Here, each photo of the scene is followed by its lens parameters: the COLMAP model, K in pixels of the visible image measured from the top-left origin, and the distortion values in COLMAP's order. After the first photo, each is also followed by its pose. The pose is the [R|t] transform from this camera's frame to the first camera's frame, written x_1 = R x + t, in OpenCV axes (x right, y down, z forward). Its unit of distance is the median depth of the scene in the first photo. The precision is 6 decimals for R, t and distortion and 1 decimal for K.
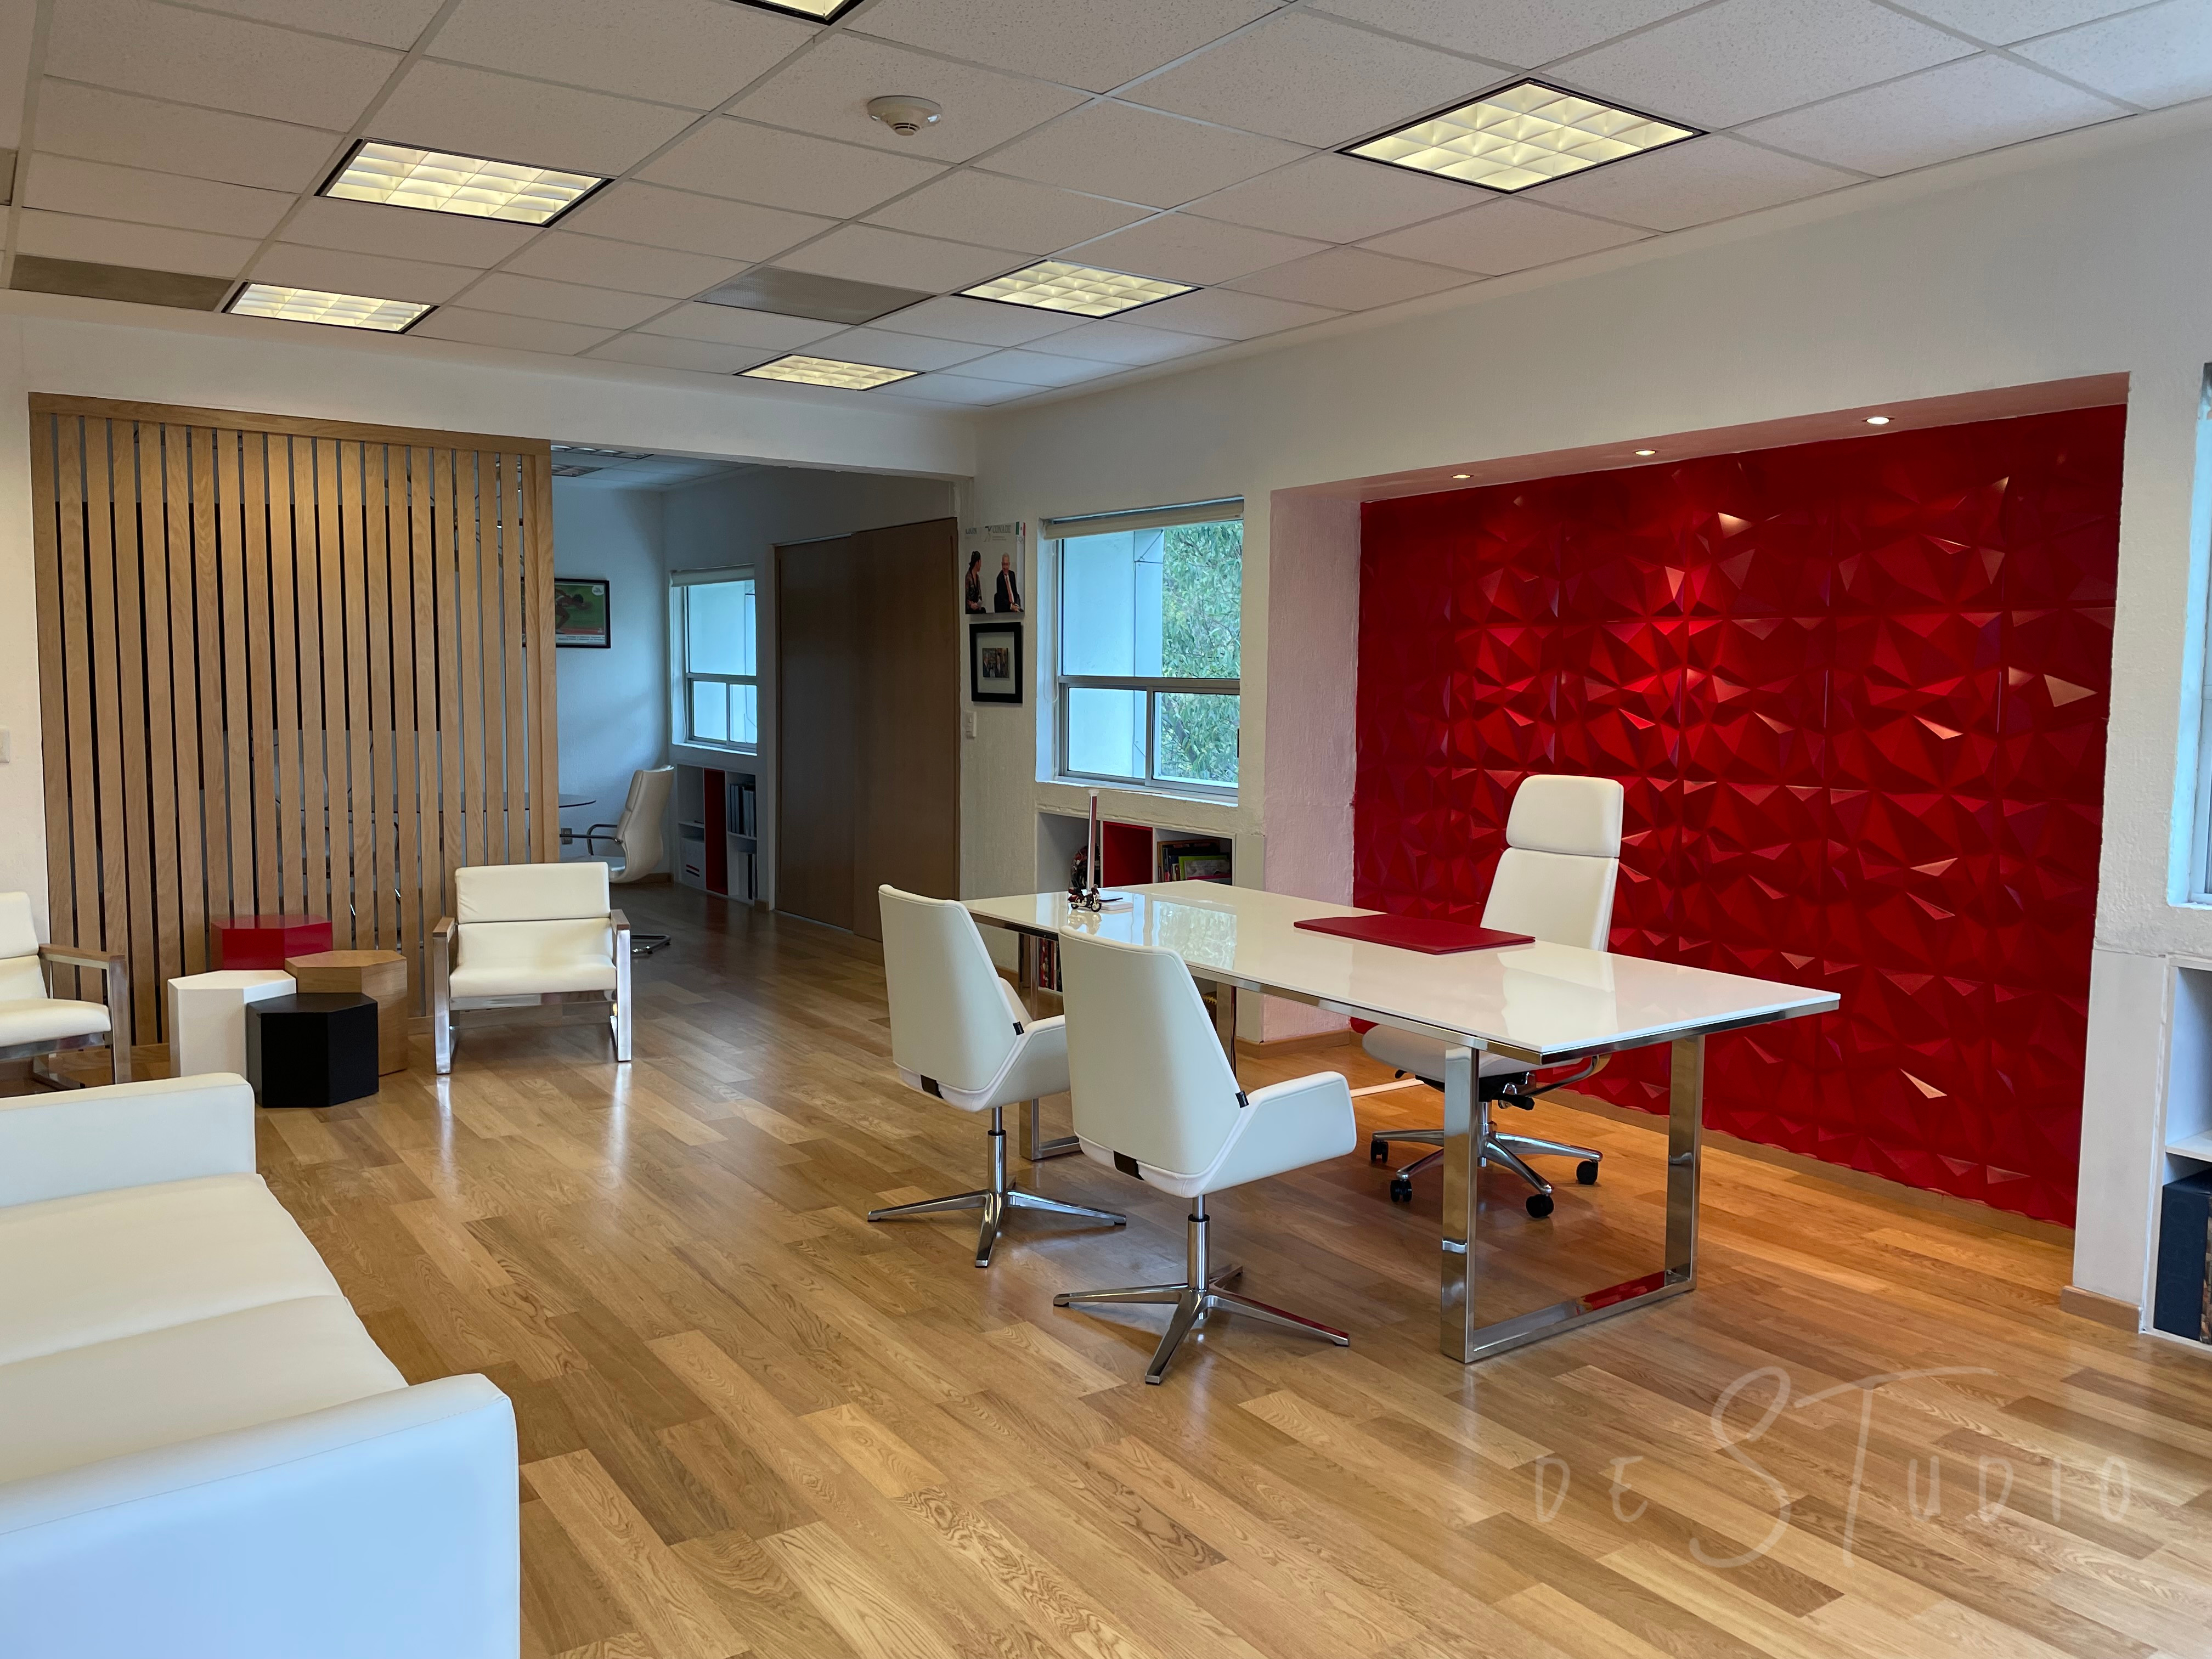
lens RADIAL K [[1665.5, 0, 1132.5], [0, 1665.5, 819.7], [0, 0, 1]] dist [0.084322, -0.104801]
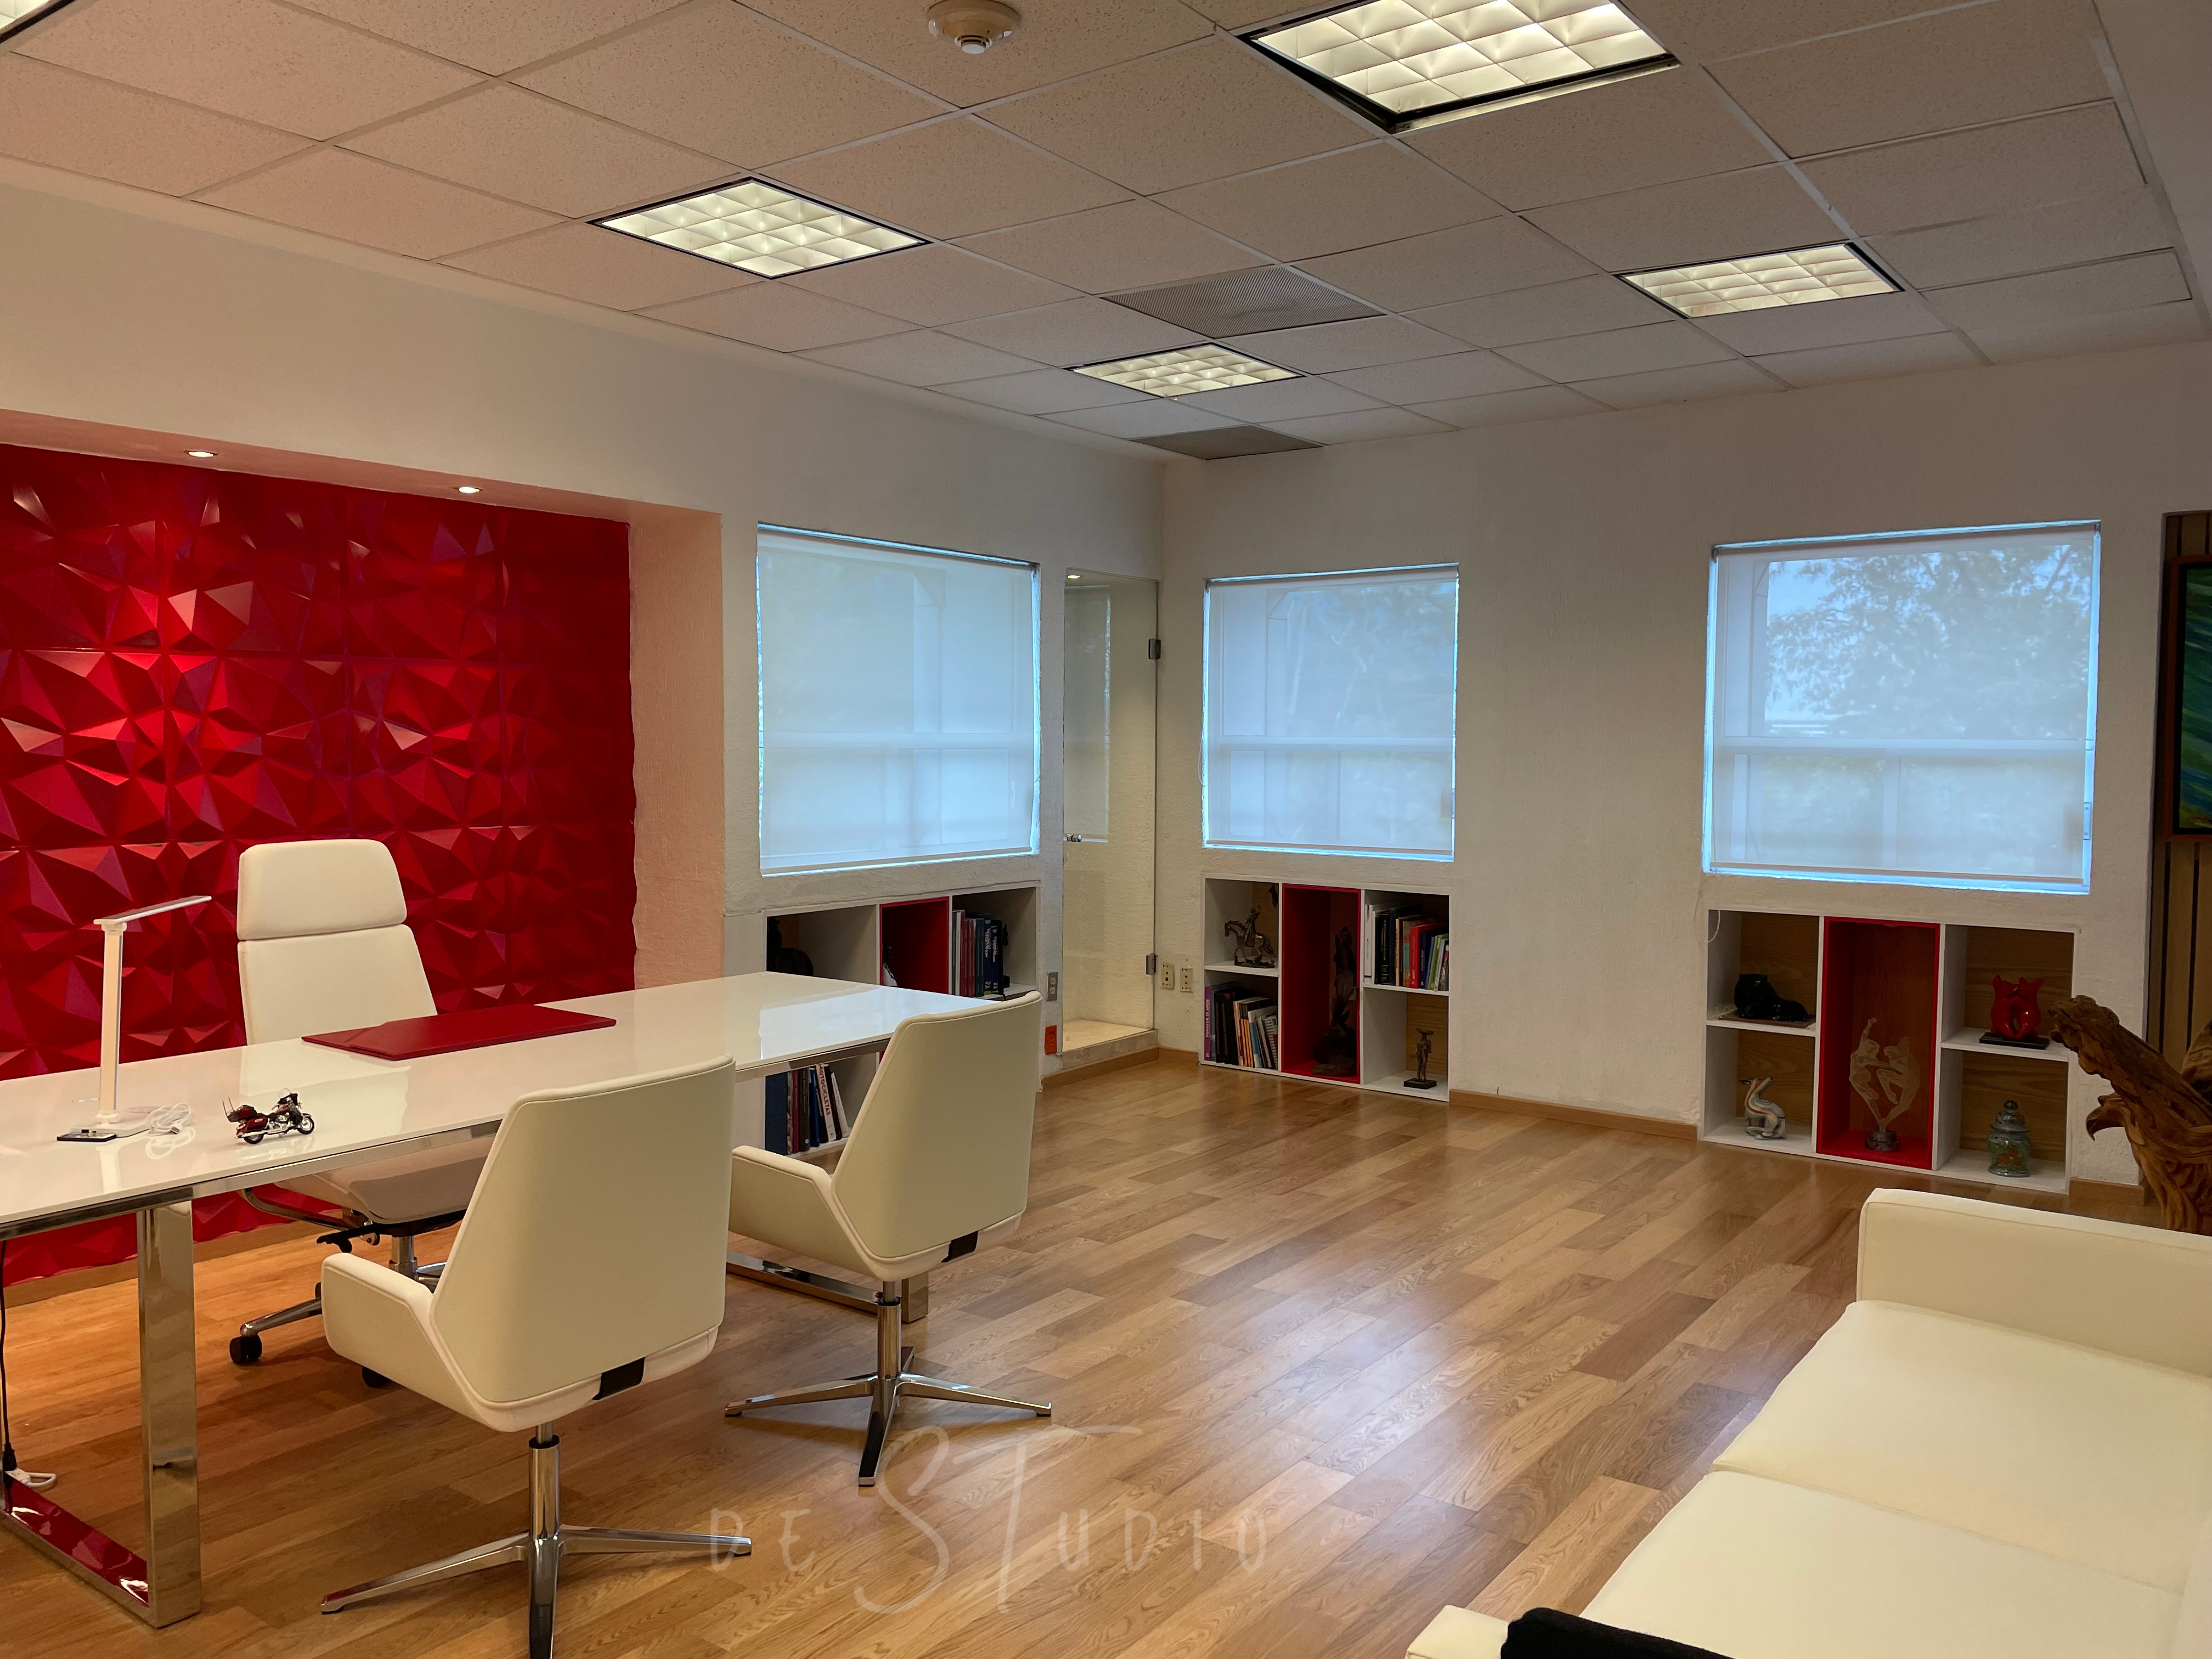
lens RADIAL K [[1665.5, 0, 1111.3], [0, 1665.5, 830.6], [0, 0, 1]] dist [0.084322, -0.104801]
pose [[-0.323308, -0.063603, 0.944154, -0.579766], [0.072290, 0.993163, 0.091659, -0.068016], [-0.943528, 0.097887, -0.316500, 0.764472]]
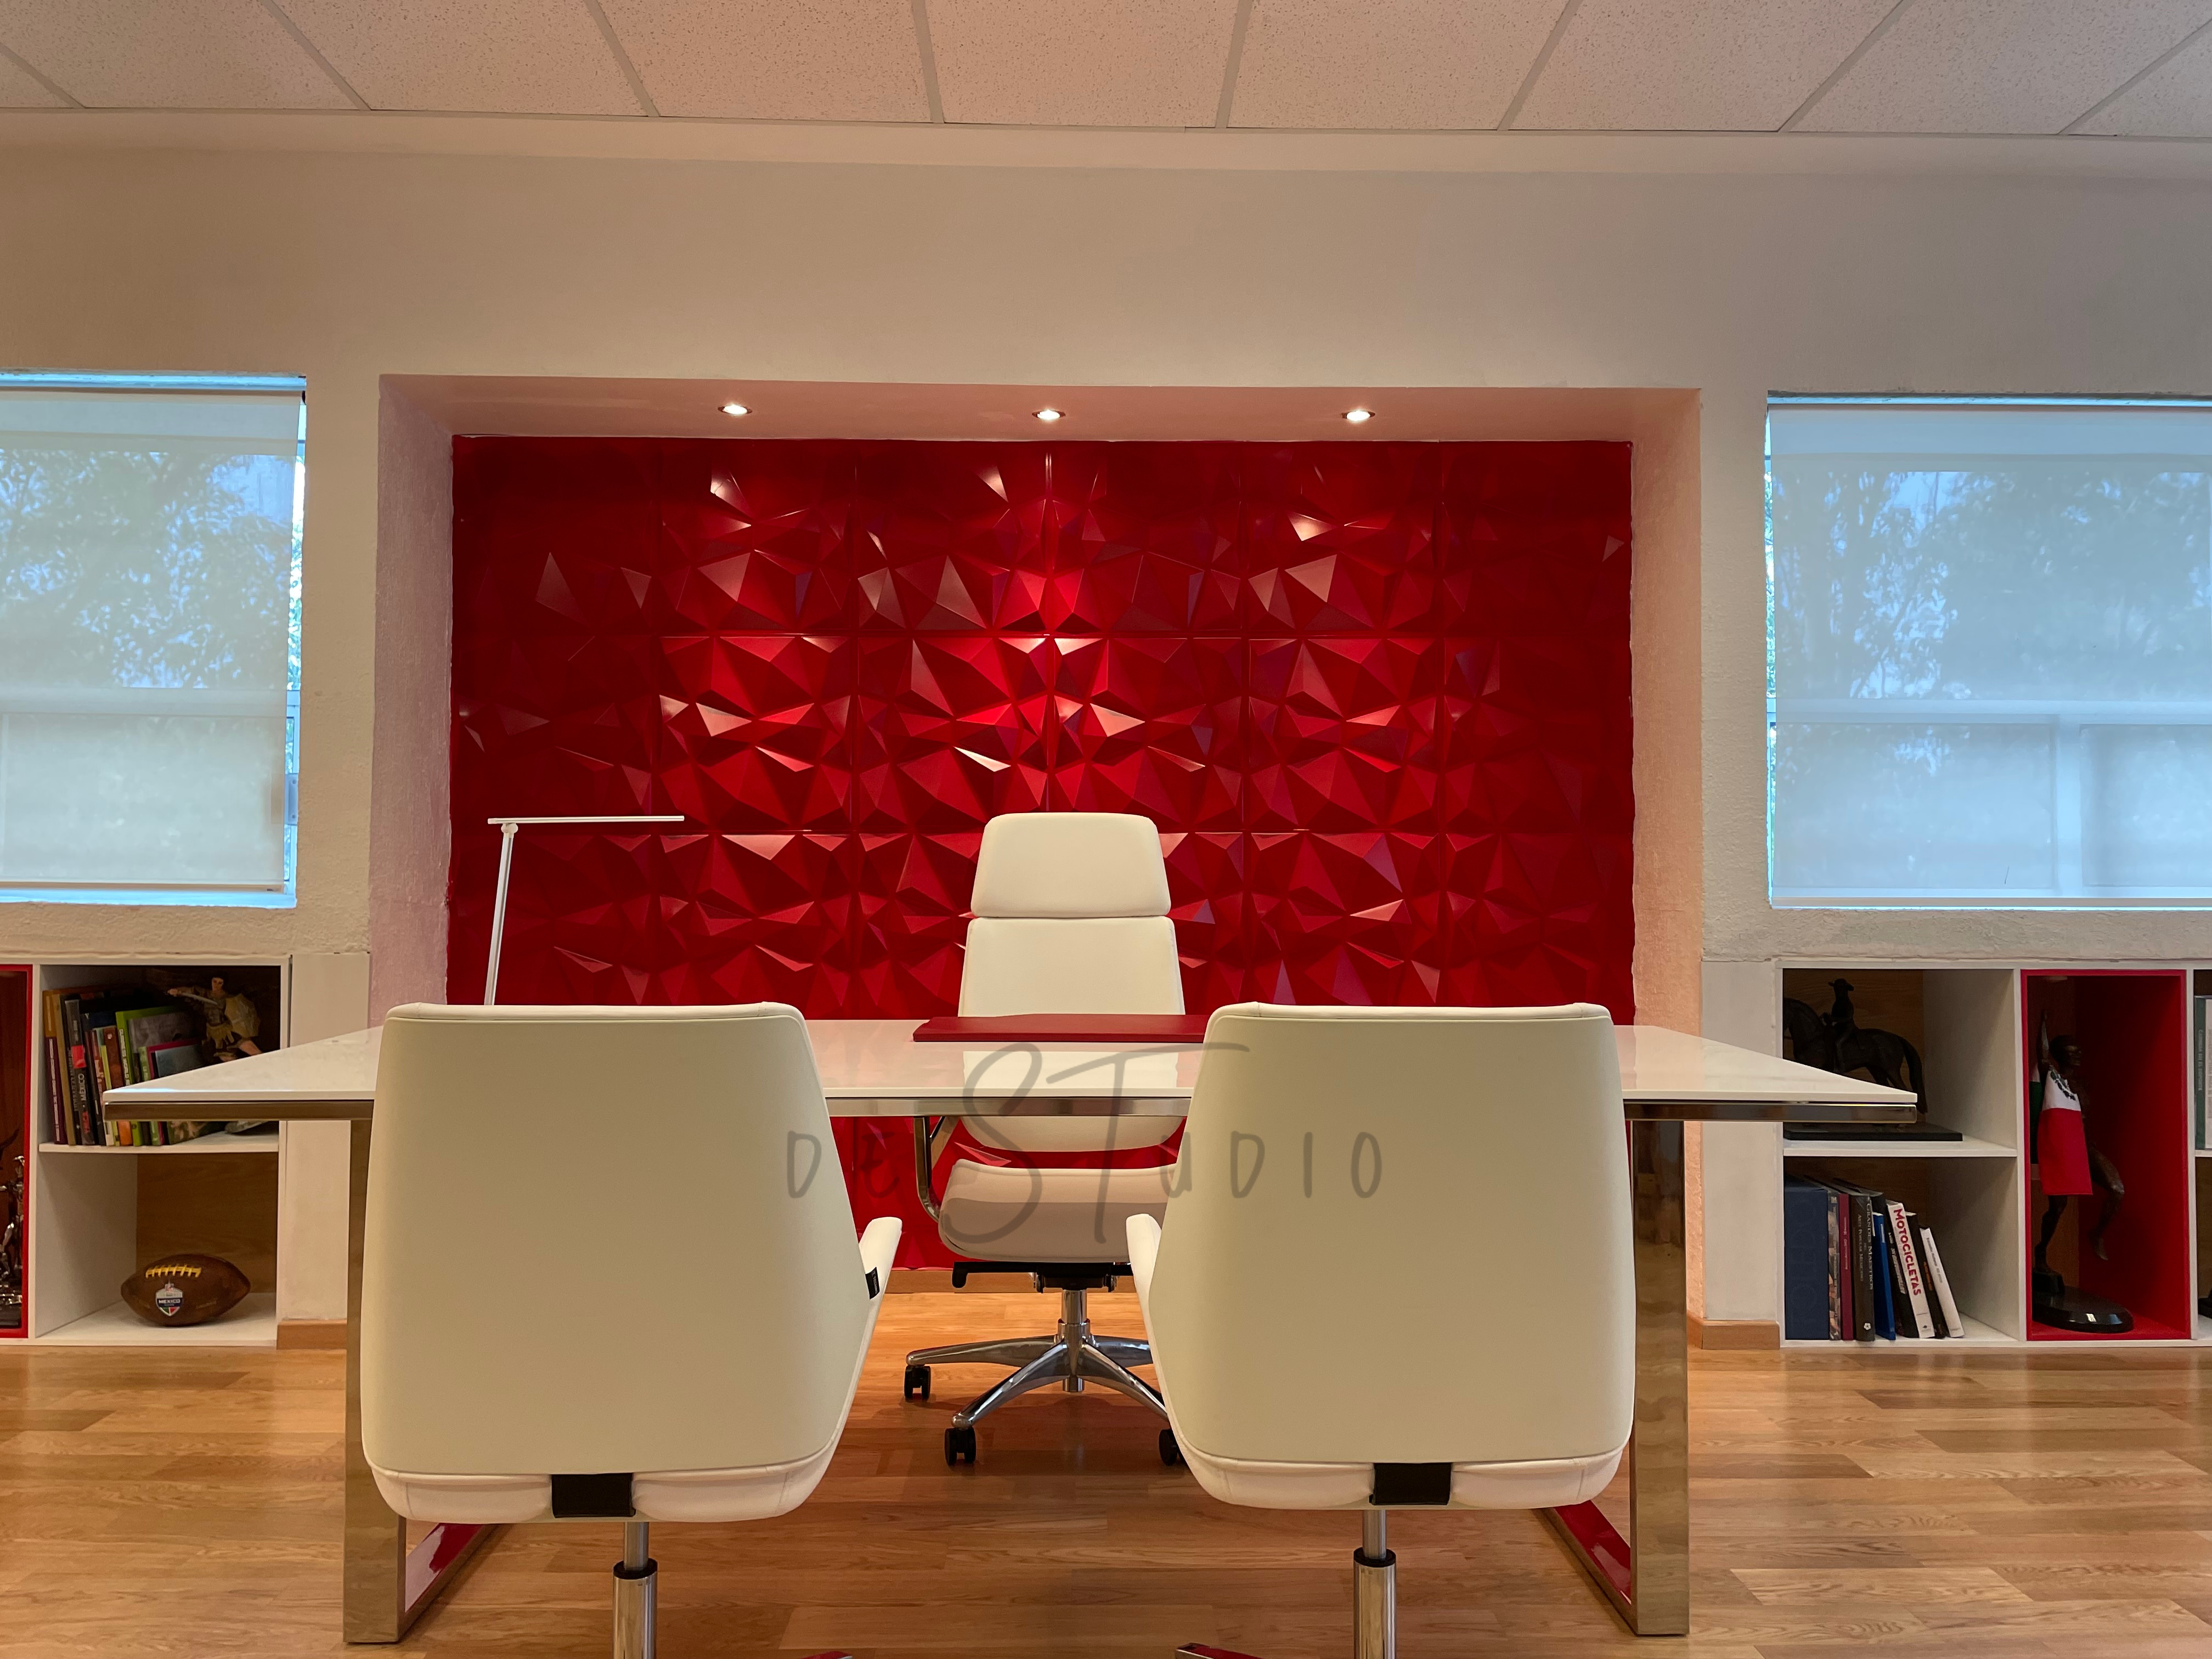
lens RADIAL K [[1665.5, 0, 1108.0], [0, 1665.5, 820.1], [0, 0, 1]] dist [0.084322, -0.104801]
pose [[0.553828, 0.023631, 0.832296, -0.295481], [0.072175, 0.994472, -0.076263, 0.030053], [-0.829497, 0.102307, 0.549061, 0.501840]]
